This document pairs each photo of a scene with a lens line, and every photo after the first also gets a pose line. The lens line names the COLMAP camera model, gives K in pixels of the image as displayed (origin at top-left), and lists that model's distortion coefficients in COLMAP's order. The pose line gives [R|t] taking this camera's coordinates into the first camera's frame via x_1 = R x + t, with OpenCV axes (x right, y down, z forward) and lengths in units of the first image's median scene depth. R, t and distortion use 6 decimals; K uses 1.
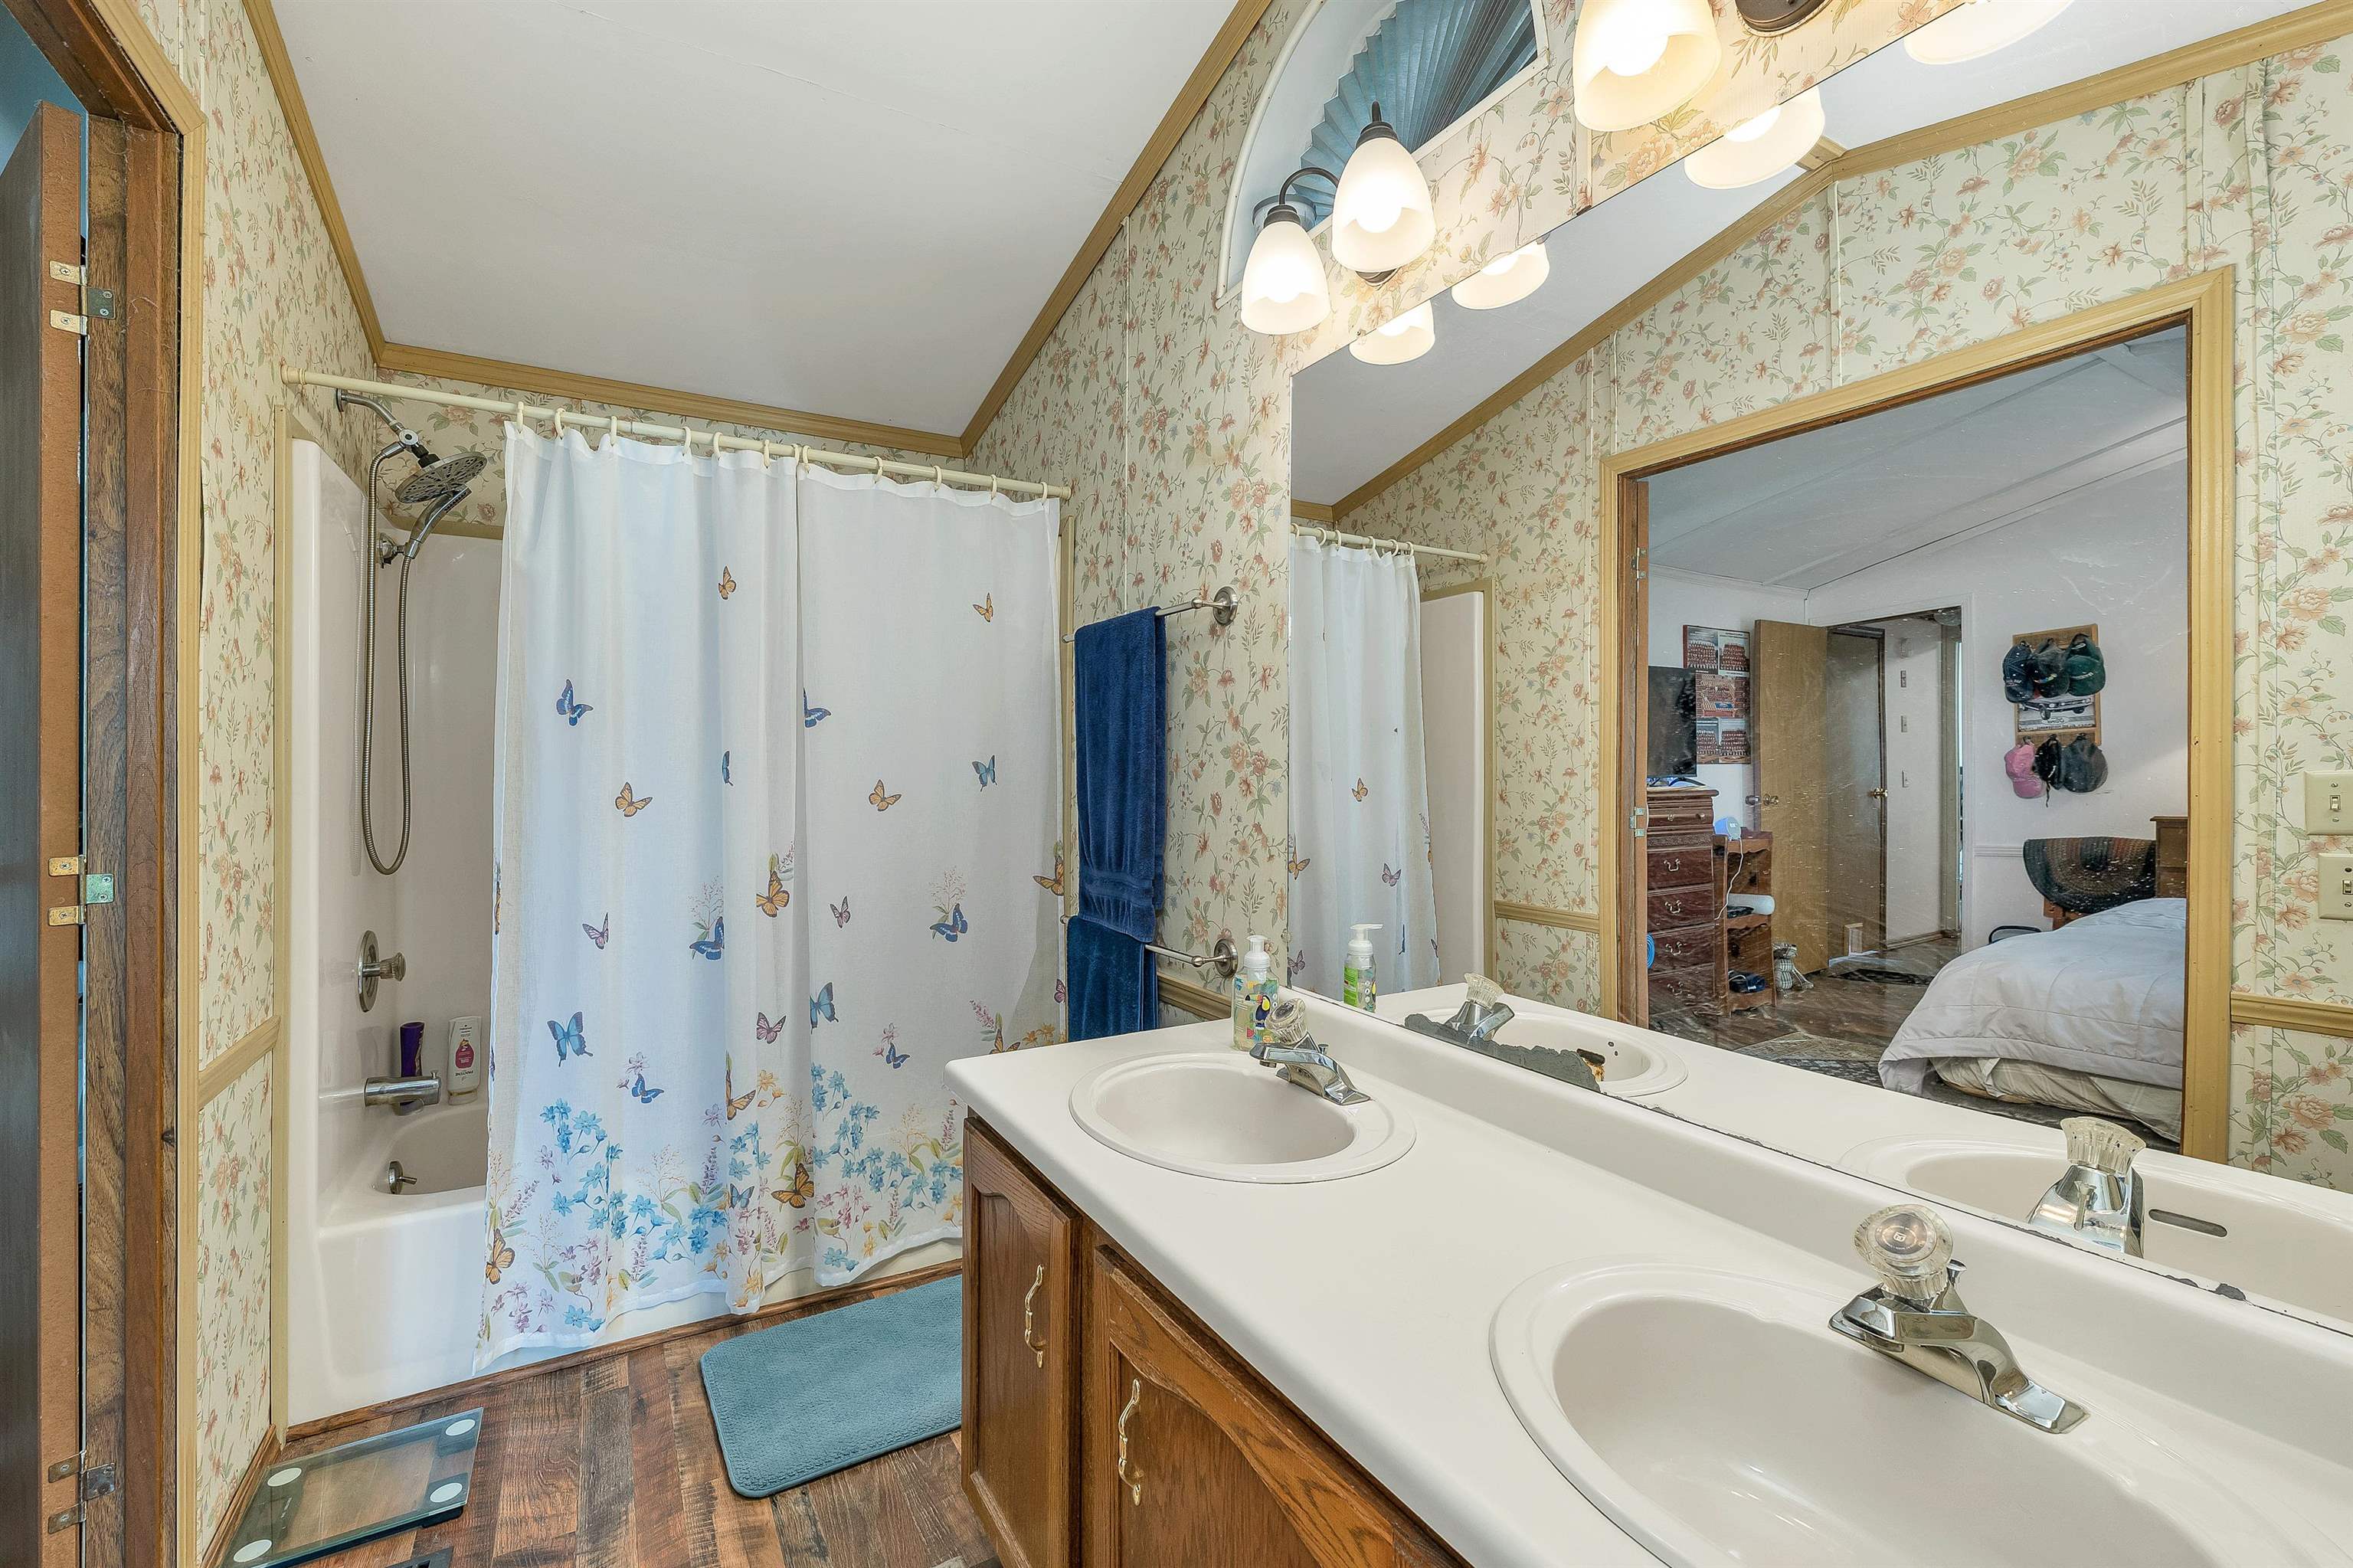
lens RADIAL K [[978.7, 0, 1197.4], [0, 978.7, 748.4], [0, 0, 1]] dist [0.001091, -0.017442]
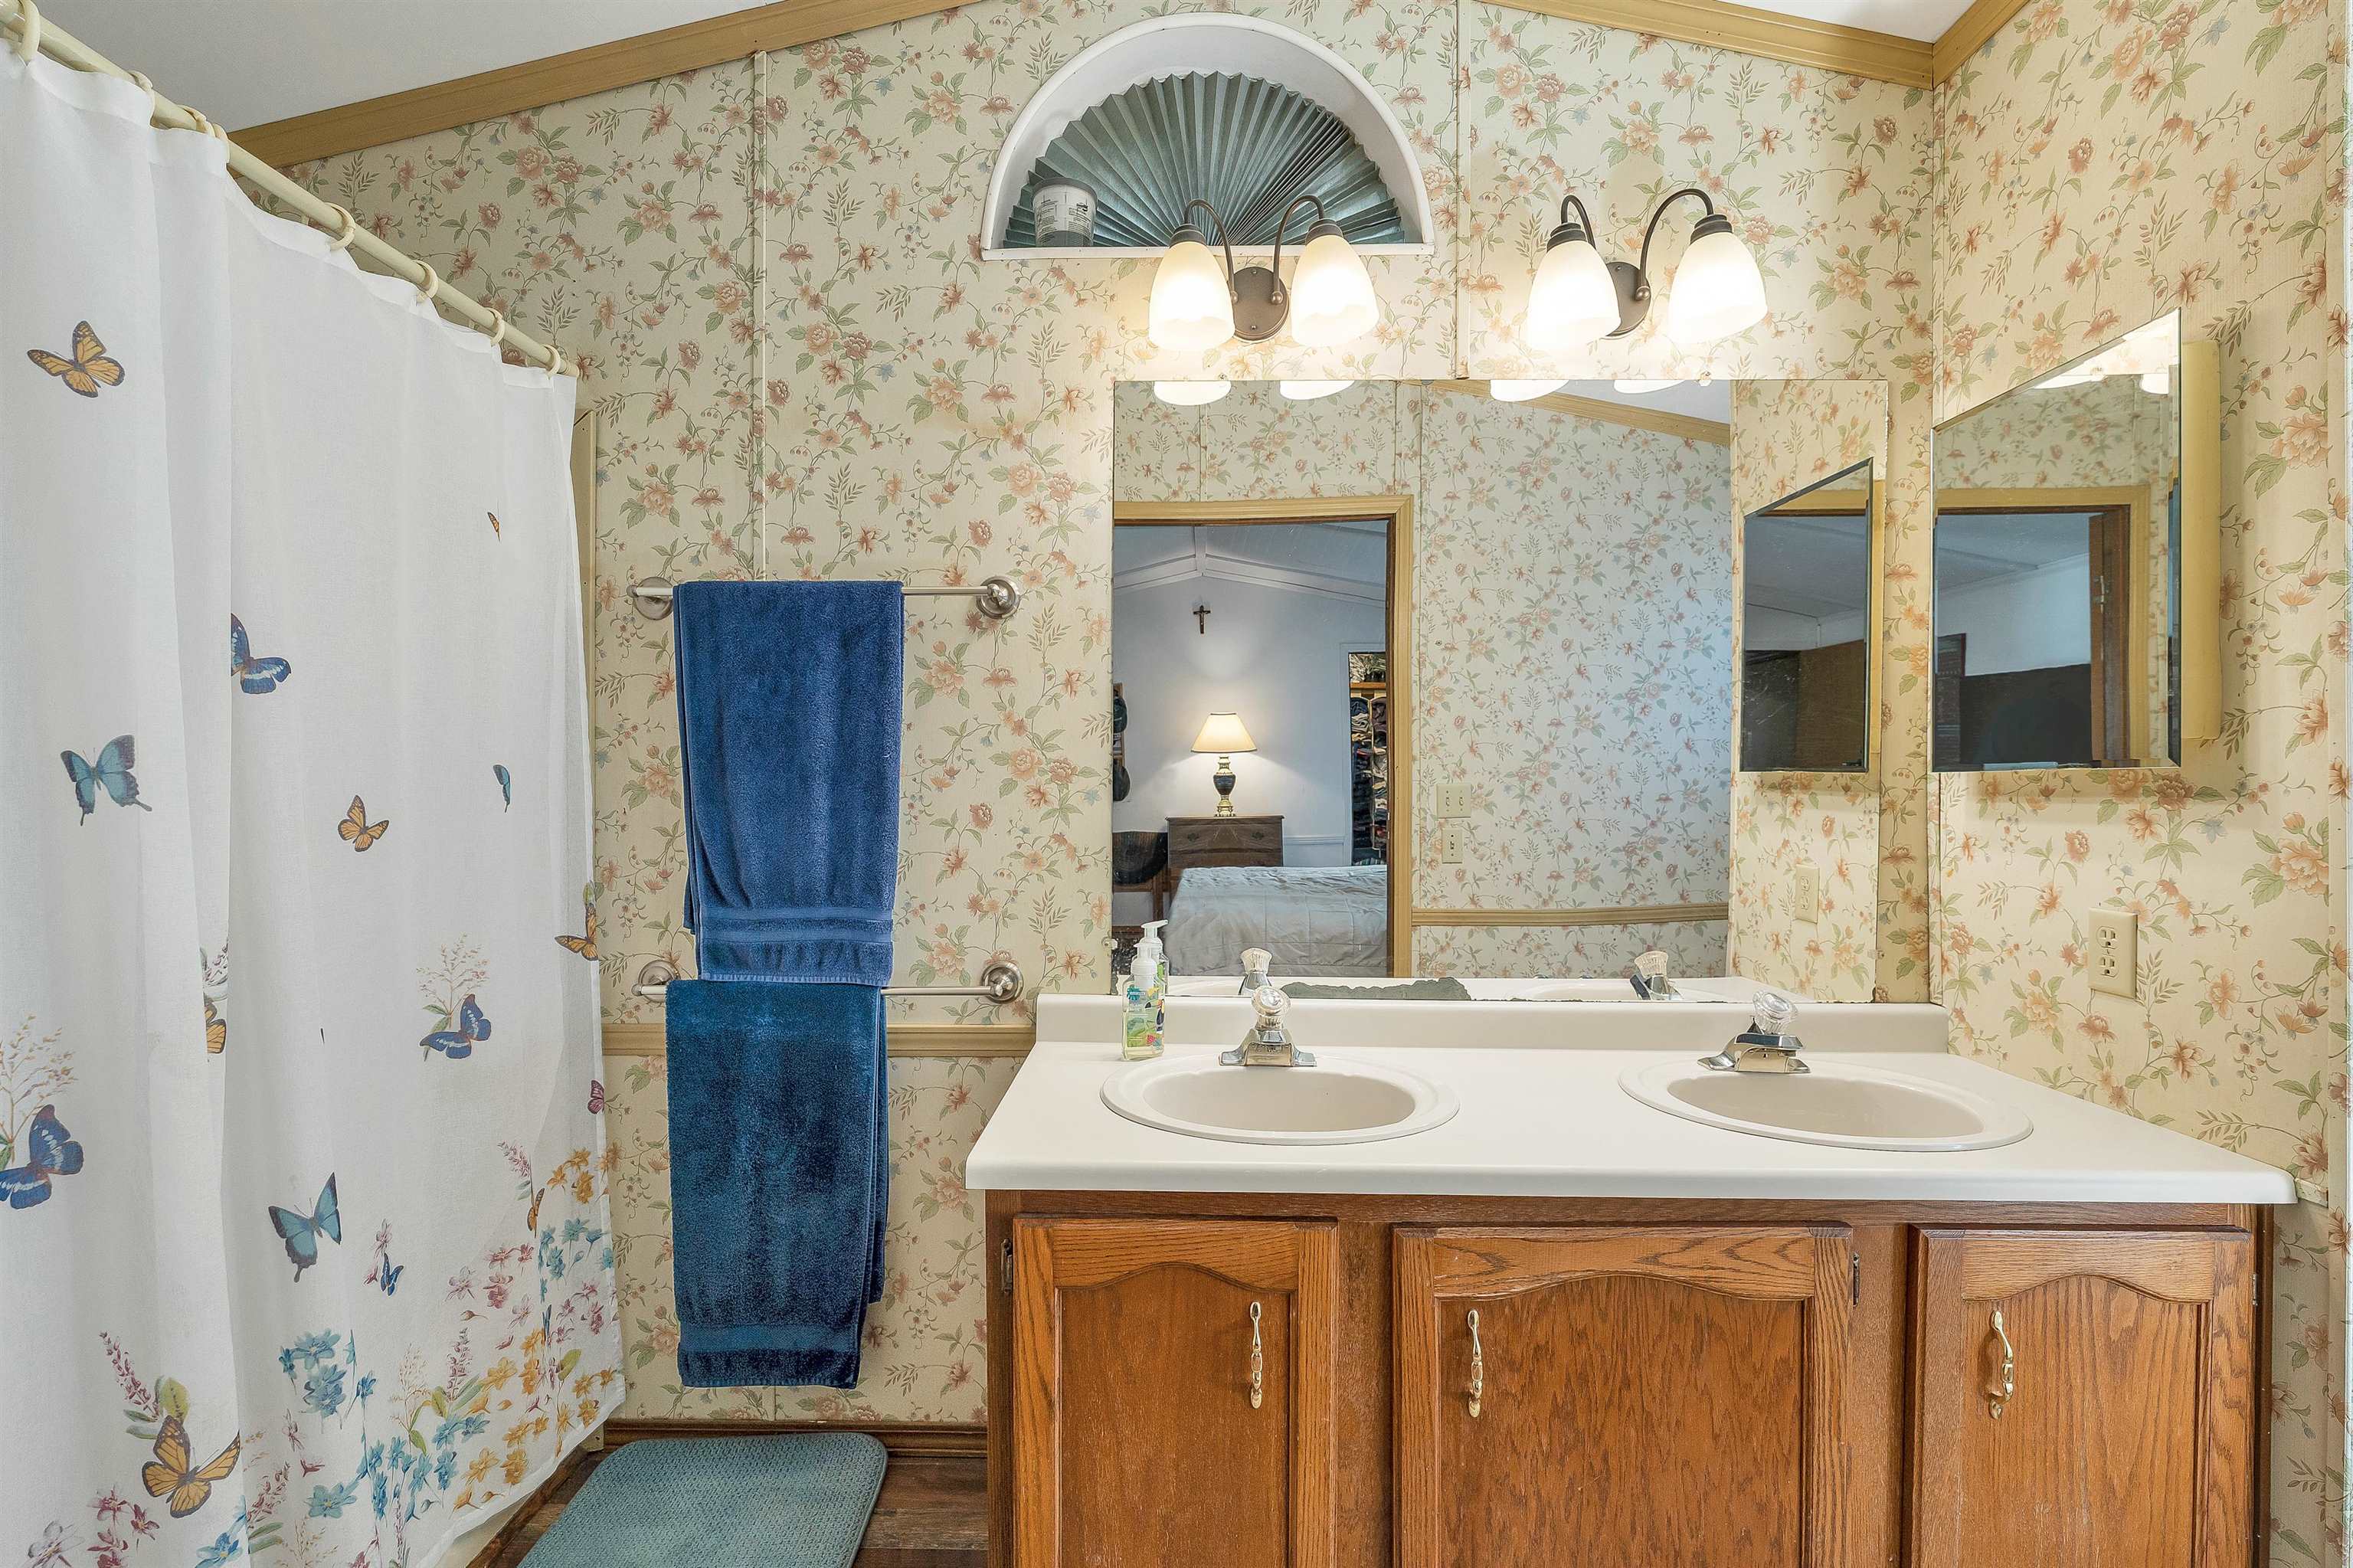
lens RADIAL K [[983.1, 0, 1168.0], [0, 983.1, 796.4], [0, 0, 1]] dist [-0.003361, -0.000498]
pose [[0.537200, -0.006300, 0.843431, -0.650398], [-0.016436, 0.999704, 0.017936, 0.019825], [-0.843294, -0.023497, 0.536938, 0.370953]]
